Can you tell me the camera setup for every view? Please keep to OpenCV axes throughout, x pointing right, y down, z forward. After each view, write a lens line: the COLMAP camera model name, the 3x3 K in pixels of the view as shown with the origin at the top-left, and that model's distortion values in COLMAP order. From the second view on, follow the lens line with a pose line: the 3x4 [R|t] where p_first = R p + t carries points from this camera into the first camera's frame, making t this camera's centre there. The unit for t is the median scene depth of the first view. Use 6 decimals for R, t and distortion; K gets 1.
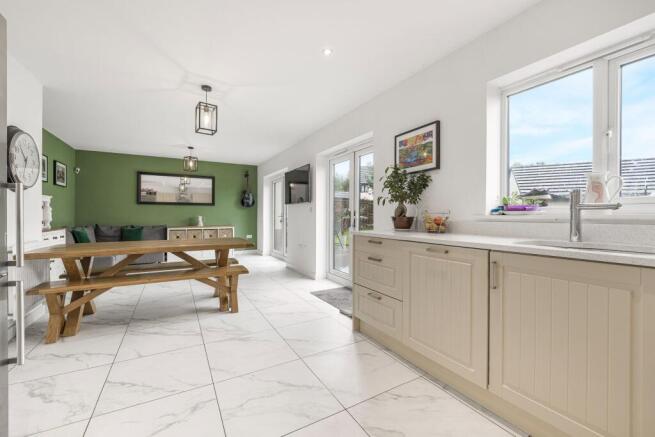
lens RADIAL K [[268.4, 0, 327.9], [0, 268.4, 216.4], [0, 0, 1]] dist [-0.004696, -0.002294]
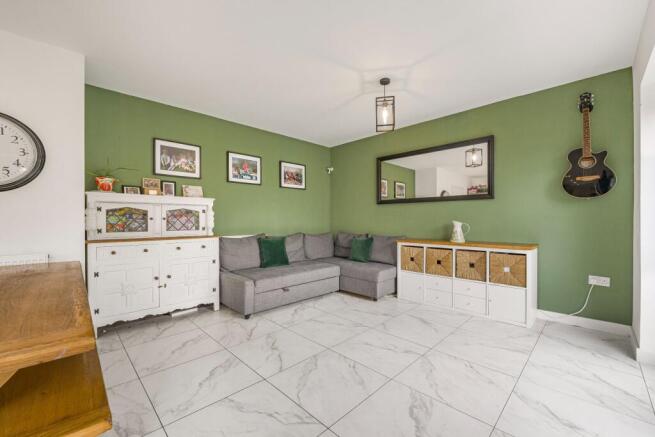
lens RADIAL K [[268.4, 0, 326.5], [0, 268.4, 221.2], [0, 0, 1]] dist [-0.004696, -0.002294]
pose [[0.253813, 0.004304, -0.967244, -0.143115], [-0.001669, 0.999991, 0.004012, -0.008502], [0.967252, 0.000596, 0.253817, 1.646164]]
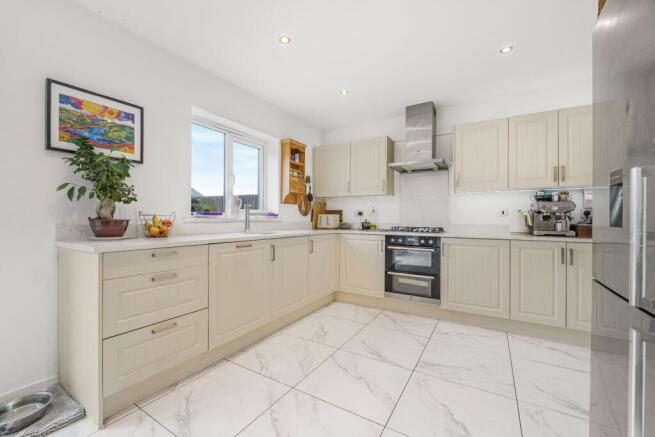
lens RADIAL K [[268.4, 0, 328.2], [0, 268.4, 218.5], [0, 0, 1]] dist [-0.004696, -0.002294]
pose [[-0.483360, -0.003856, 0.875413, -0.570655], [-0.003878, 0.999990, 0.002263, -0.004785], [-0.875413, -0.002300, -0.483370, 0.804124]]
